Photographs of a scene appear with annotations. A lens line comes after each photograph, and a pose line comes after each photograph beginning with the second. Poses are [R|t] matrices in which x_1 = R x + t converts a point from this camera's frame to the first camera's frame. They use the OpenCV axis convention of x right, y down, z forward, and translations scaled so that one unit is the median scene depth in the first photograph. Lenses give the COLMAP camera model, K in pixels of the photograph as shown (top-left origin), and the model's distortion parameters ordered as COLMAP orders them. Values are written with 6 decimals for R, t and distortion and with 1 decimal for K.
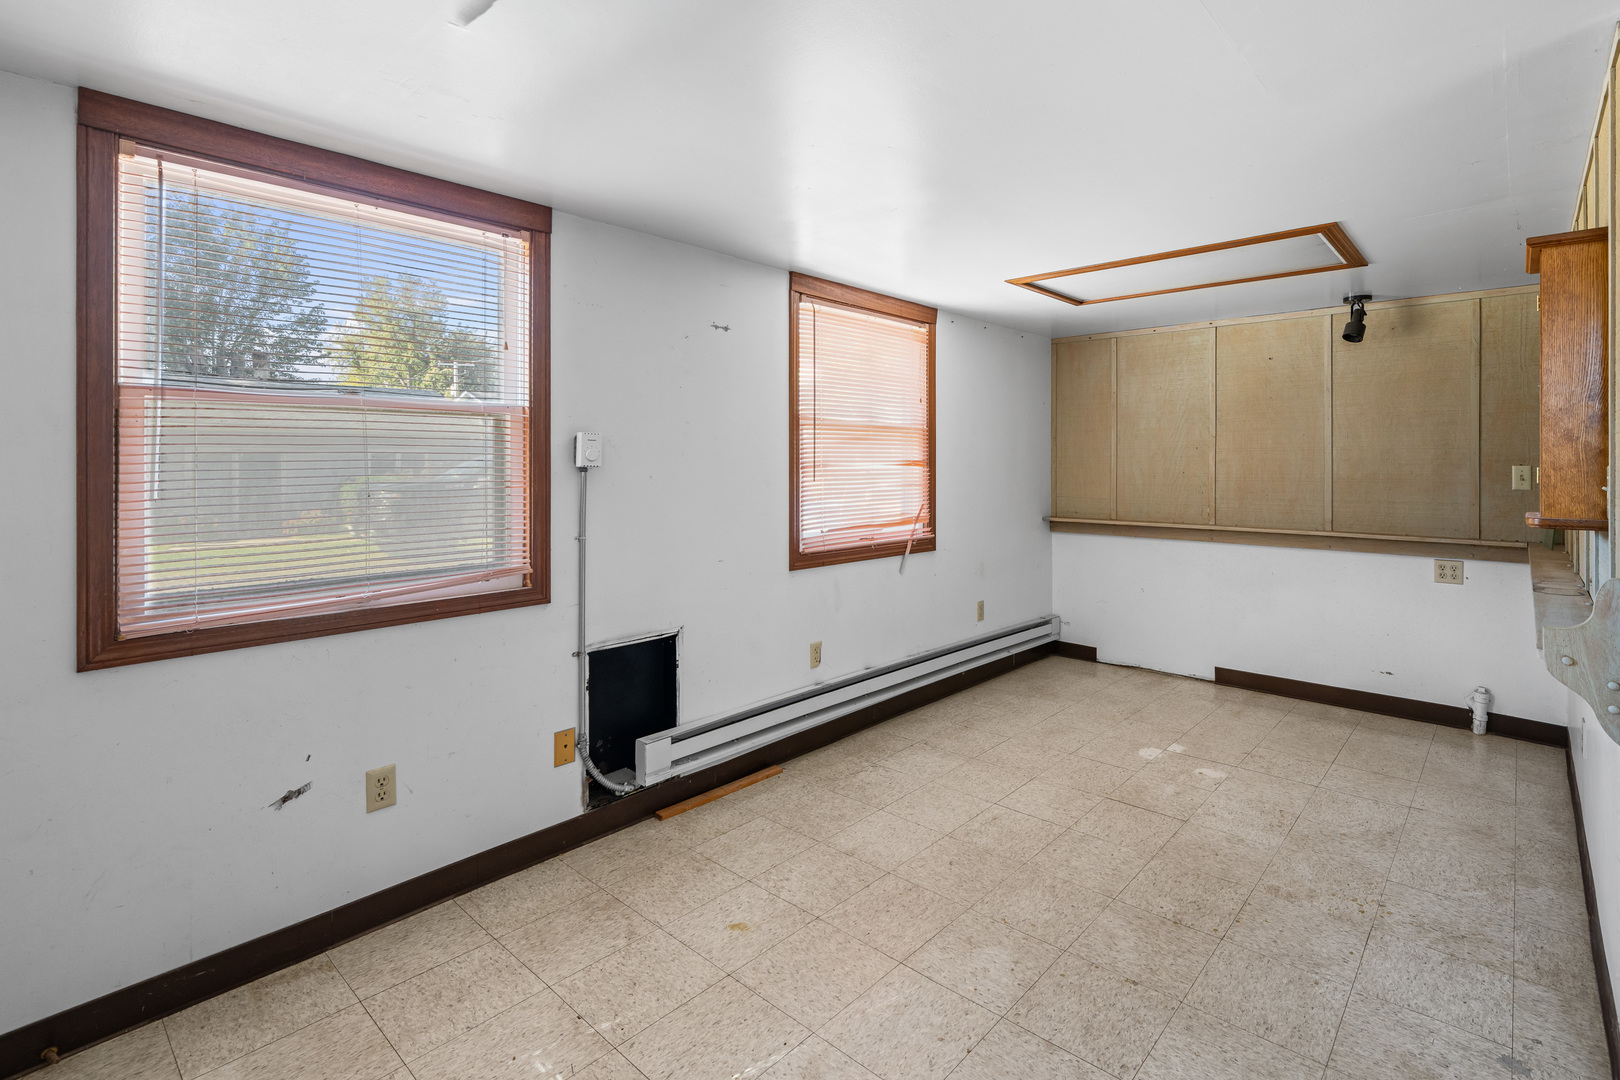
lens RADIAL K [[745.6, 0, 841.0], [0, 745.6, 463.9], [0, 0, 1]] dist [-0.001326, 0.000048]
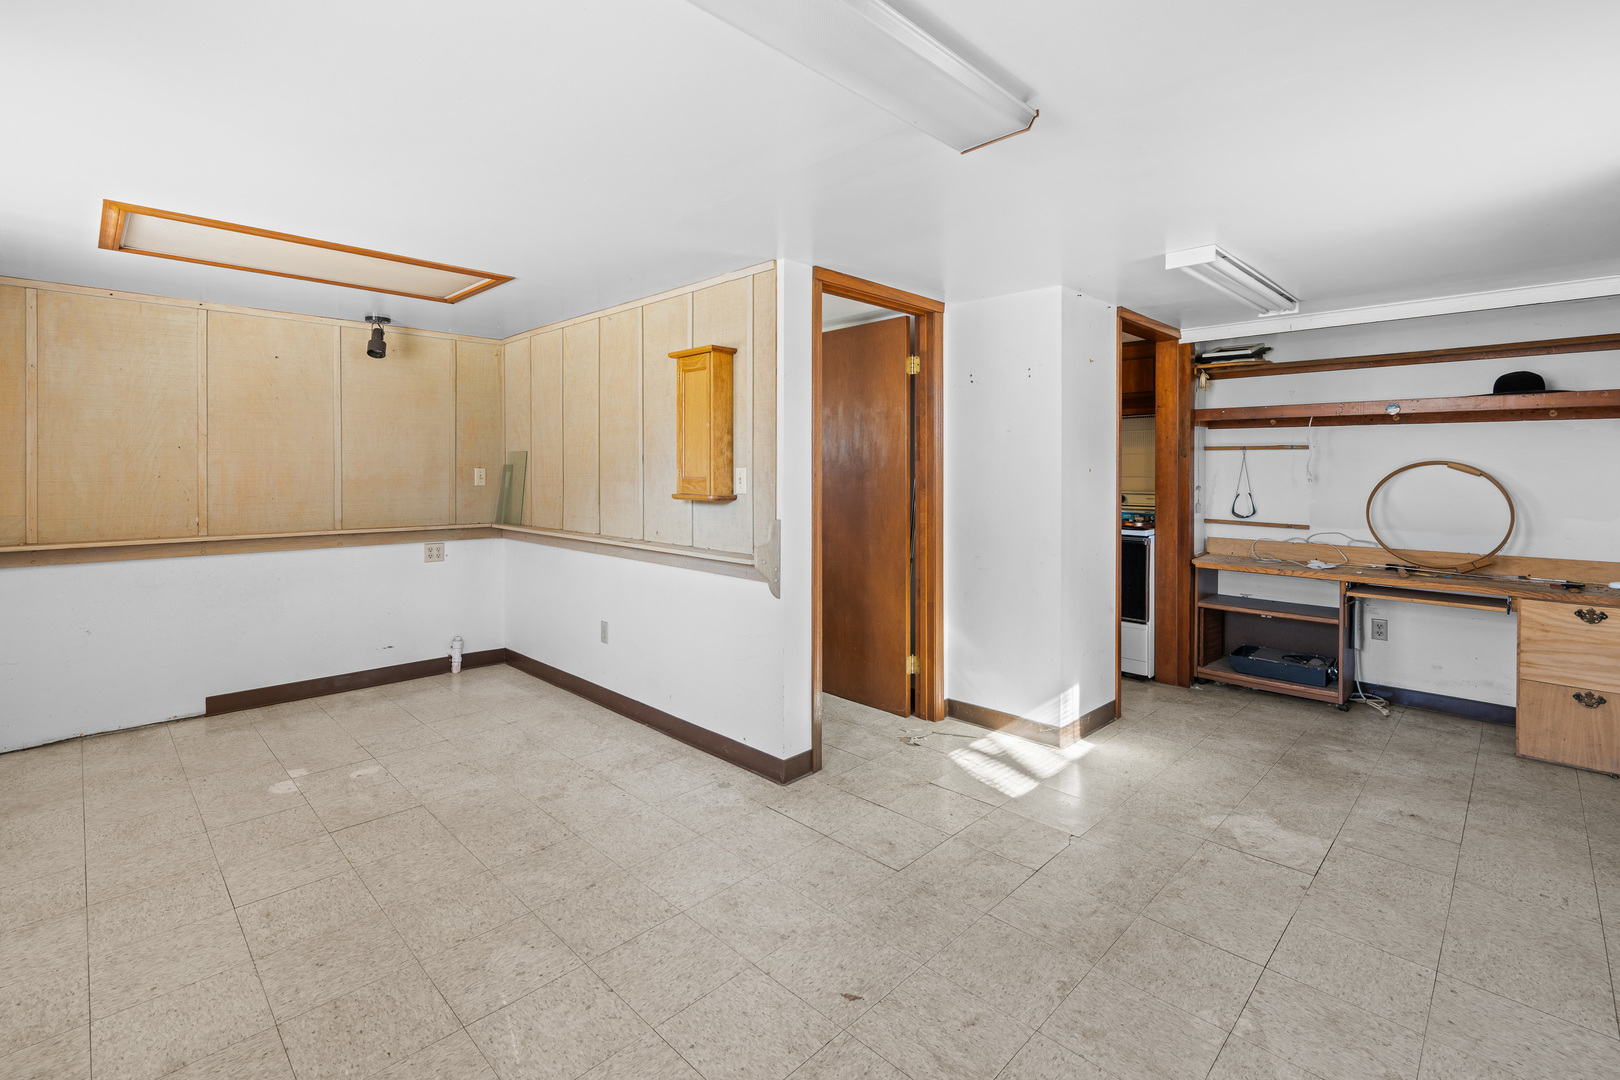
lens RADIAL K [[745.6, 0, 828.8], [0, 745.6, 473.7], [0, 0, 1]] dist [-0.001326, 0.000048]
pose [[0.045269, -0.006847, 0.998951, -0.434611], [-0.002128, 0.999974, 0.006950, 0.001673], [-0.998973, -0.002440, 0.045253, 0.293108]]
